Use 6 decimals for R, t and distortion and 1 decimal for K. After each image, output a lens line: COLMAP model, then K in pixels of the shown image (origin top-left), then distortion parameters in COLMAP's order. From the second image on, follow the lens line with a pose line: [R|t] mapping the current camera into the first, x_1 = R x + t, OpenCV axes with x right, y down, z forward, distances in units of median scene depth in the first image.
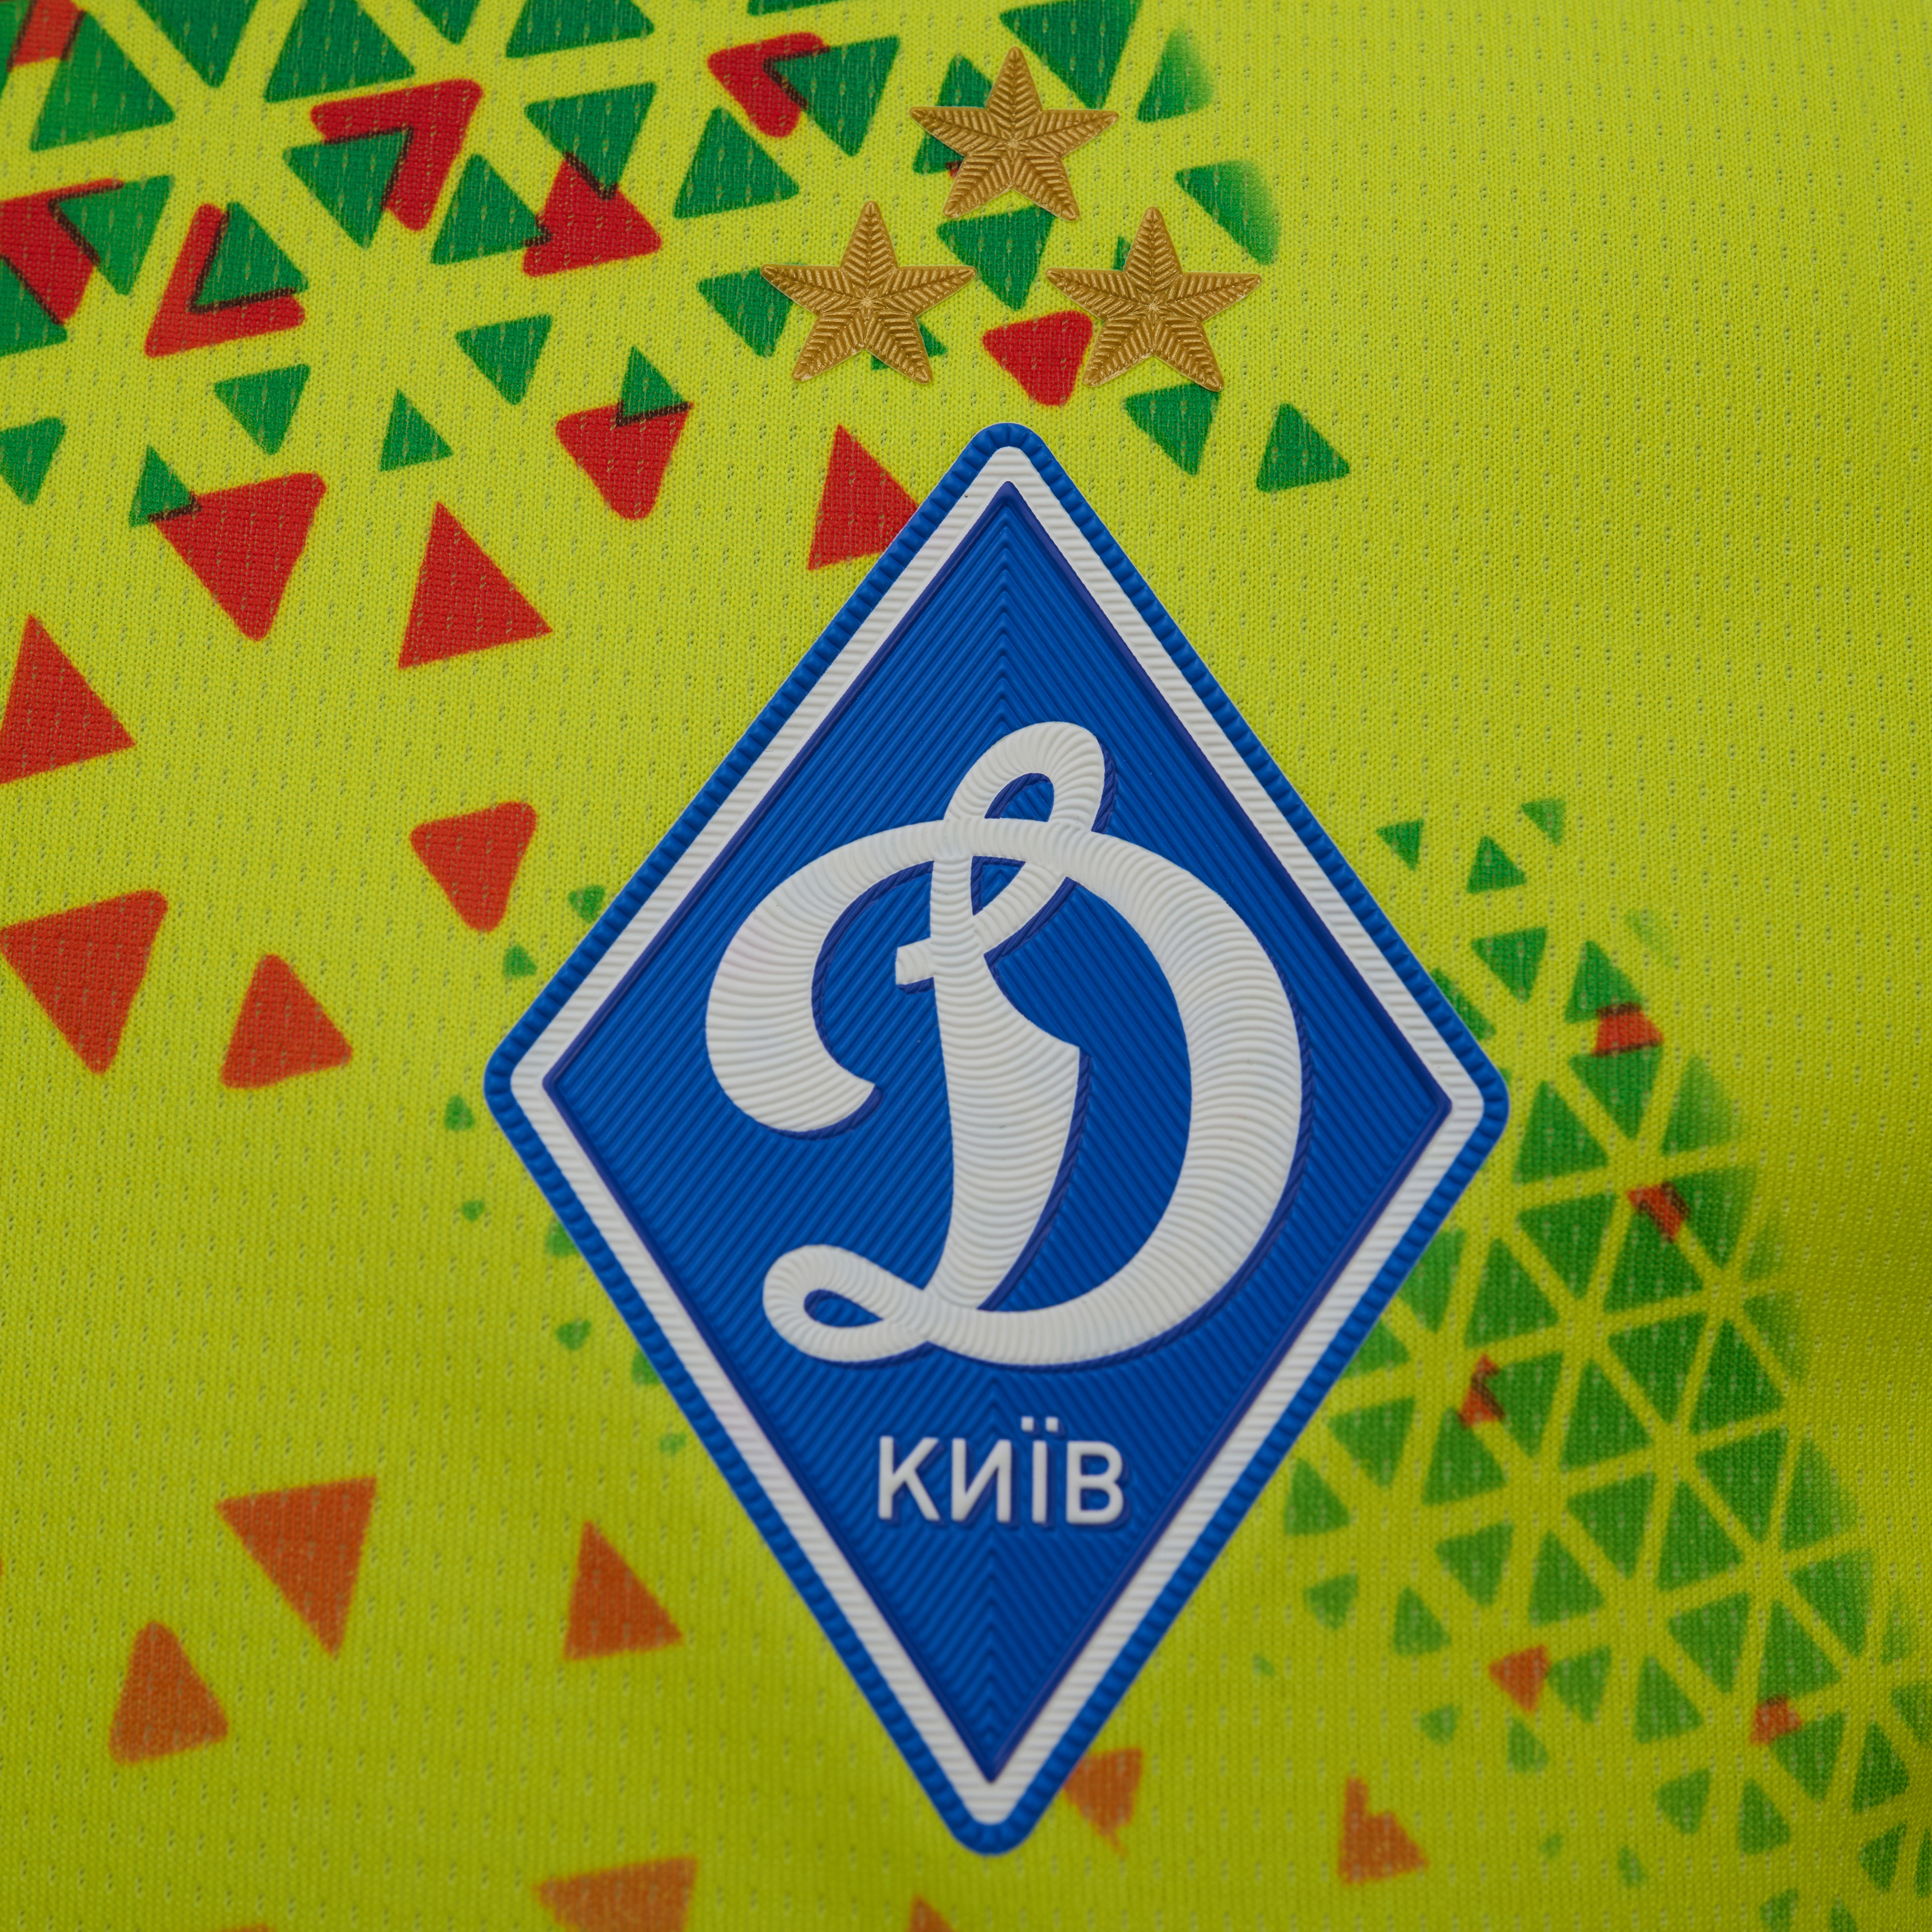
lens RADIAL K [[2863.7, 0, 965.7], [0, 2863.7, 964.7], [0, 0, 1]] dist [-0.014980, 0.000000]
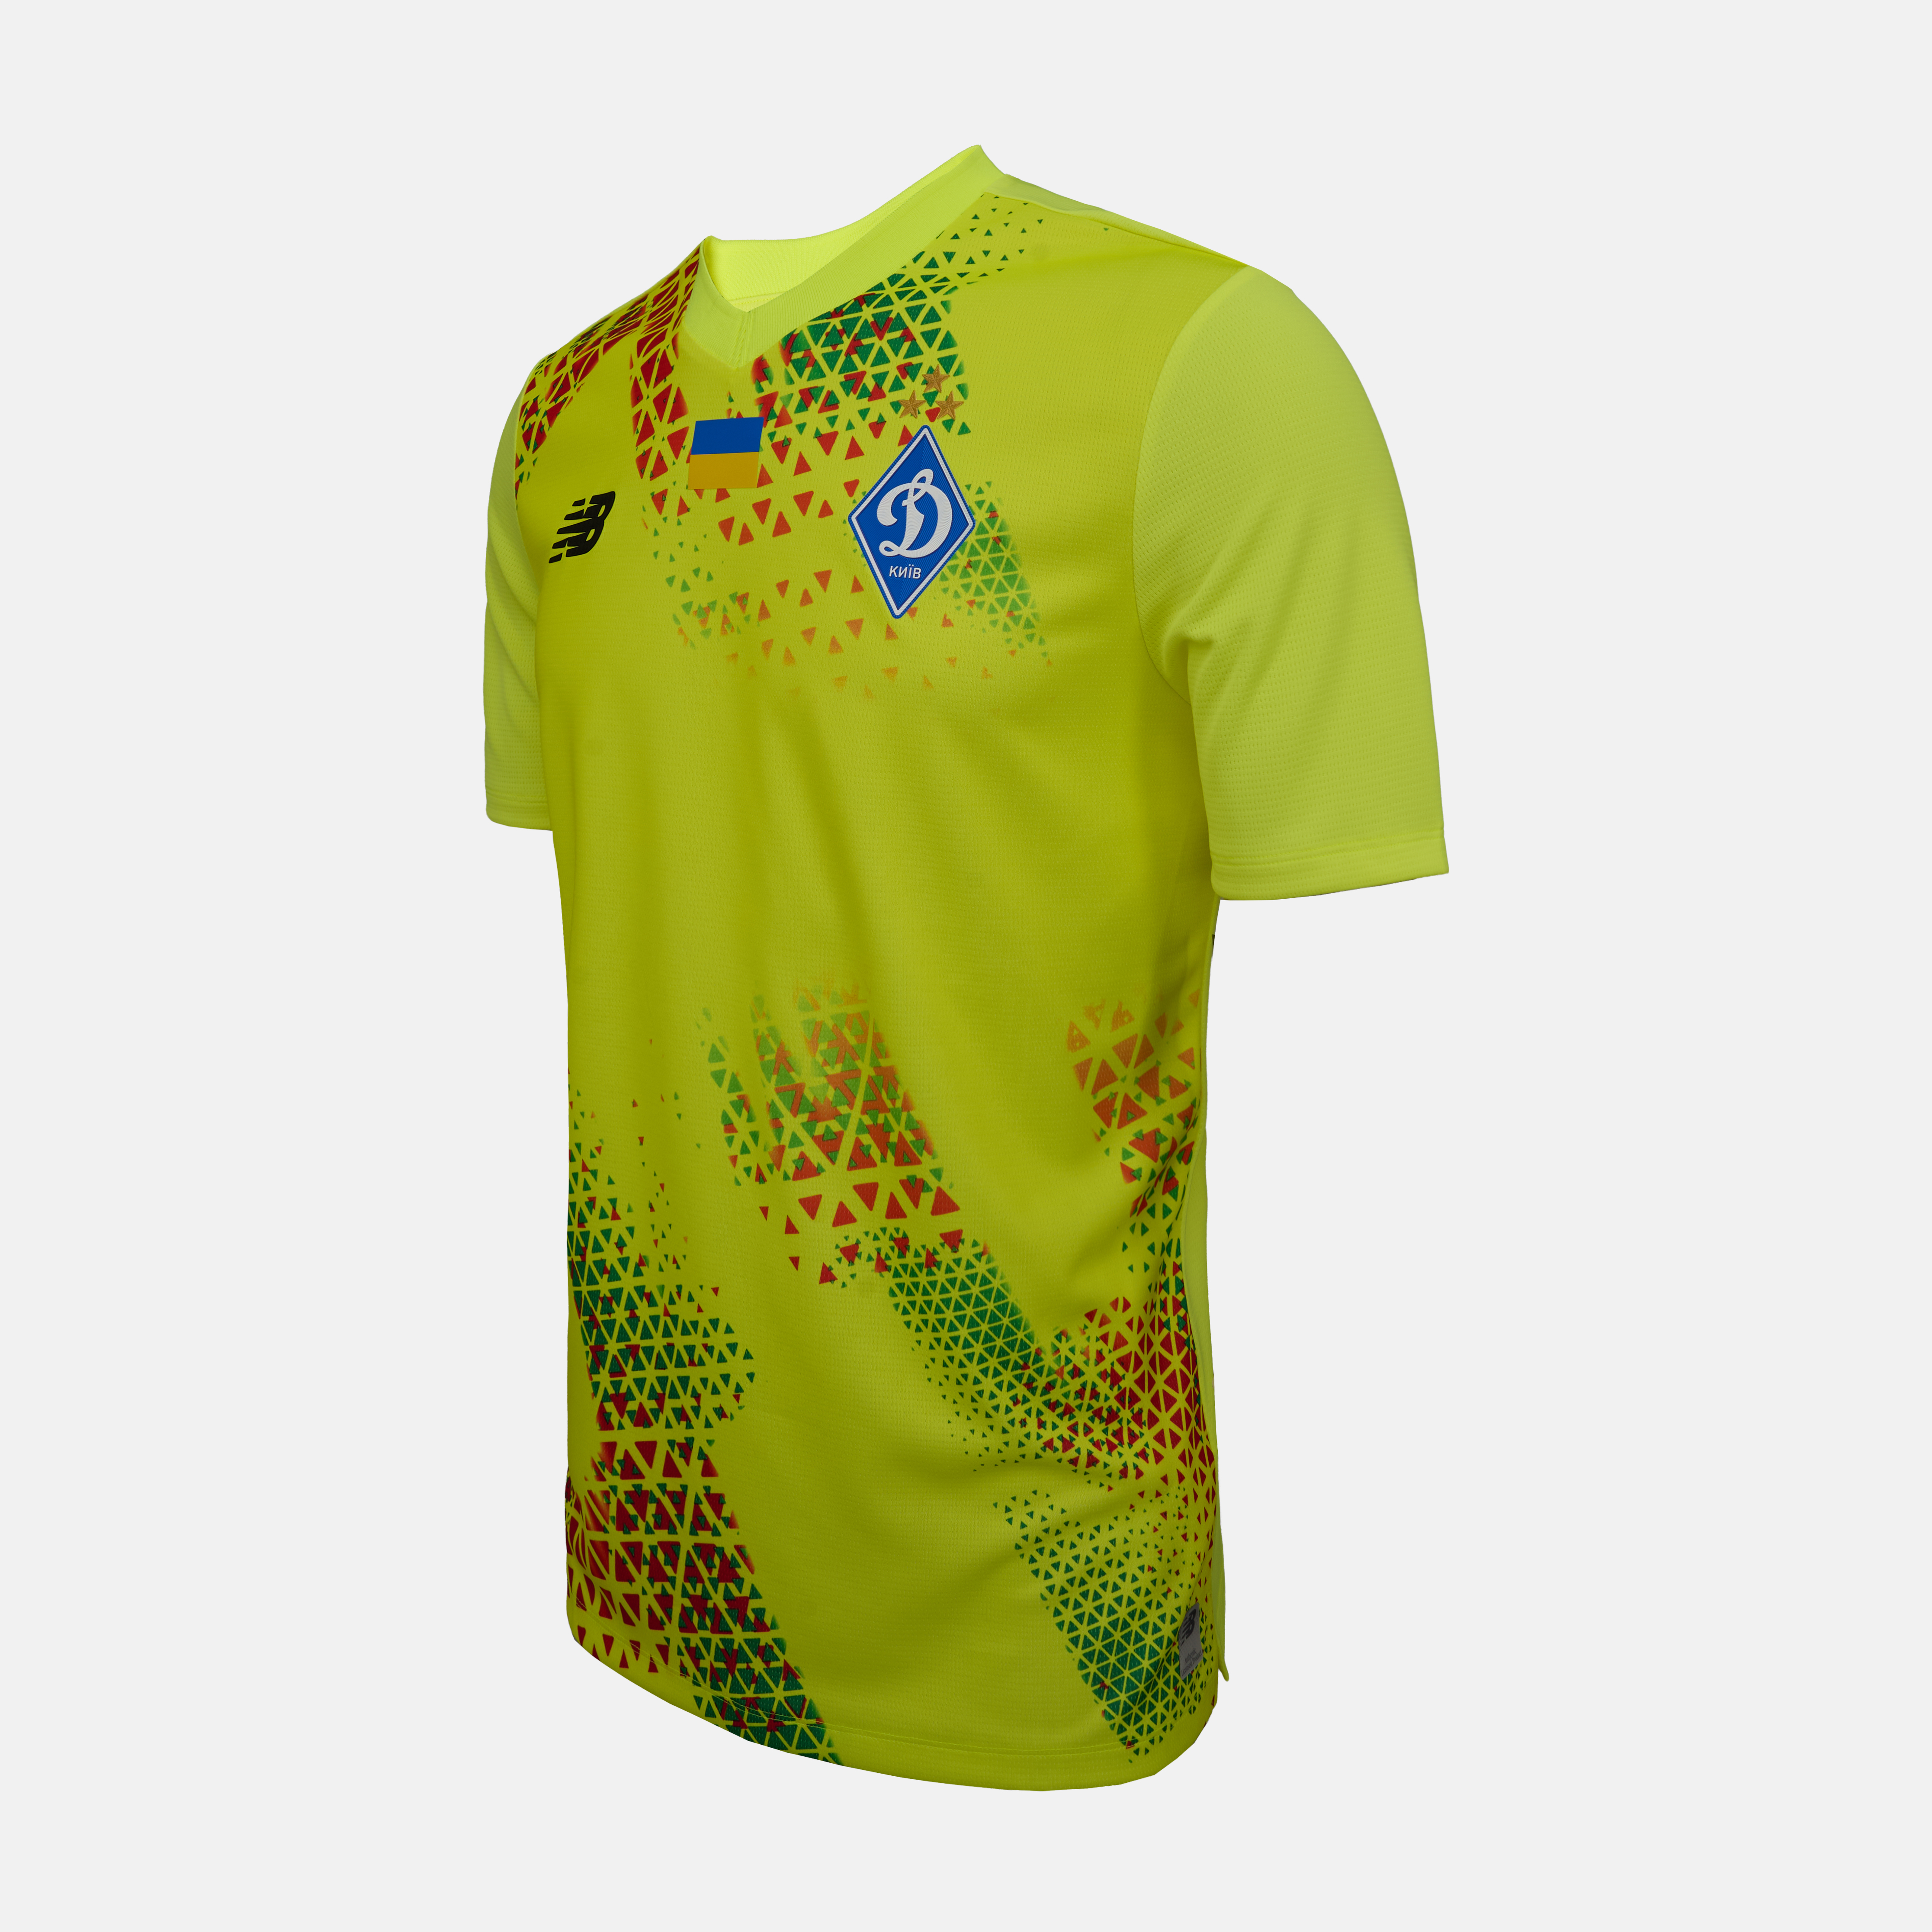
lens RADIAL K [[2864.0, 0, 966.0], [0, 2864.0, 965.7], [0, 0, 1]] dist [-0.014980, 0.000000]
pose [[0.897272, 0.090503, -0.432102, 3.302117], [-0.035822, 0.990460, 0.133065, 0.186854], [0.440023, -0.103917, 0.891954, -5.416456]]
